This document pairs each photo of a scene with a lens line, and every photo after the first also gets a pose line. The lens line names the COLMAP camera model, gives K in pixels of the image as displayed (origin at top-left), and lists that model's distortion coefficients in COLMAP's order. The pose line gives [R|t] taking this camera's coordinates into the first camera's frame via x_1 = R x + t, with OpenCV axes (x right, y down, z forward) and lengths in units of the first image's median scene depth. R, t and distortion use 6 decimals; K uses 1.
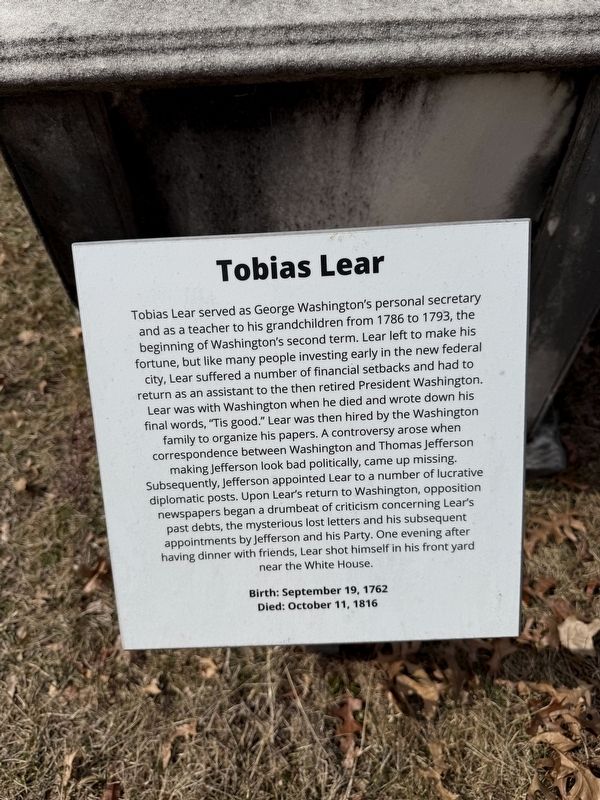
lens RADIAL K [[573.0, 0, 300.0], [0, 573.0, 400.0], [0, 0, 1]] dist [0.075595, -0.122554]
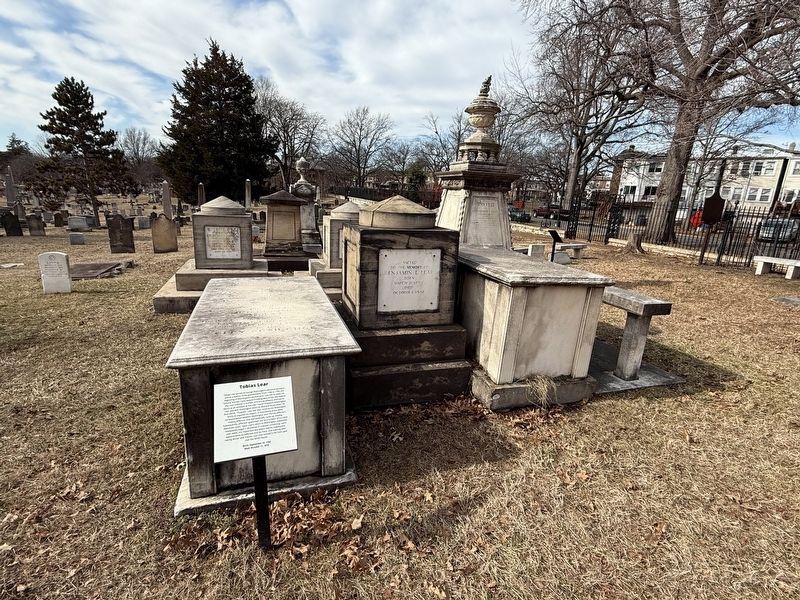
lens RADIAL K [[389.4, 0, 400.0], [0, 389.4, 300.0], [0, 0, 1]] dist [-0.002446, -0.000051]
pose [[0.947811, -0.005664, 0.318784, 0.110259], [0.209608, 0.764473, -0.609627, 1.345139], [-0.240249, 0.644630, 0.725763, -2.078469]]
